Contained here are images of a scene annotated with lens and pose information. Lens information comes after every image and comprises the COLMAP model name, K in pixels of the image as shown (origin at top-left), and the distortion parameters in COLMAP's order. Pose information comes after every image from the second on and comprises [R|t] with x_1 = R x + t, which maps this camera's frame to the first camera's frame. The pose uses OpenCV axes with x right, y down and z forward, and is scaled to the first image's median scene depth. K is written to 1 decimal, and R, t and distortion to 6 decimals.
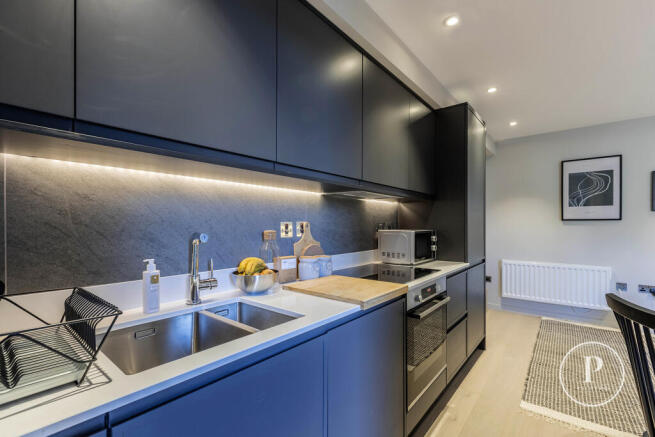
lens RADIAL K [[296.0, 0, 325.9], [0, 296.0, 224.0], [0, 0, 1]] dist [-0.004945, 0.000548]
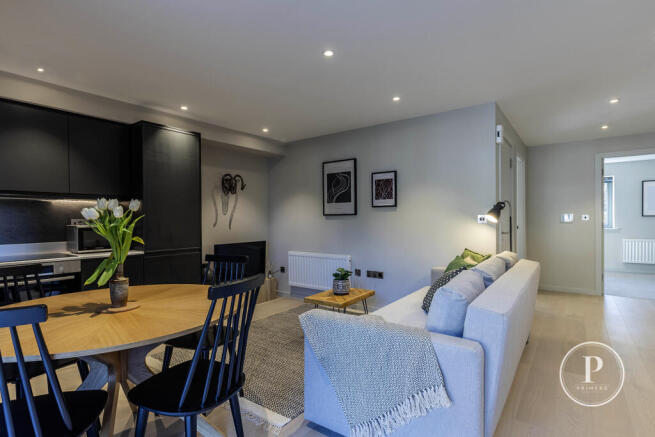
lens RADIAL K [[337.8, 0, 328.5], [0, 337.8, 219.8], [0, 0, 1]] dist [0.002092, 0.000102]
pose [[0.998170, -0.006807, 0.060091, 1.063321], [0.006629, 0.999973, 0.003156, 0.001489], [-0.060111, -0.002752, 0.998188, -0.409161]]
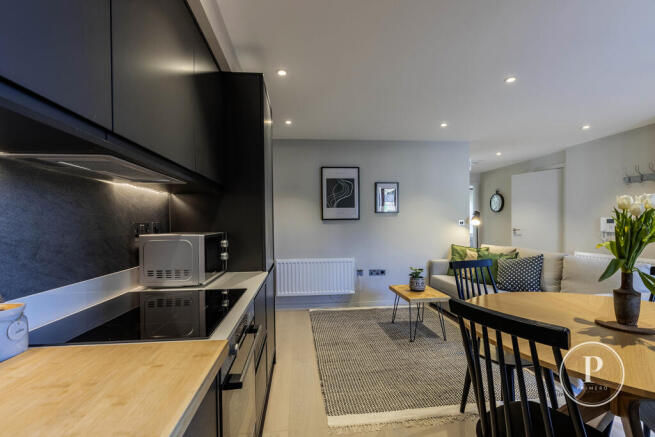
lens RADIAL K [[296.0, 0, 326.3], [0, 296.0, 225.3], [0, 0, 1]] dist [-0.004945, 0.000548]
pose [[0.705495, -0.012785, 0.708599, 0.018244], [0.010997, 0.999914, 0.007092, 0.001123], [-0.708629, 0.002789, 0.705575, 0.279099]]
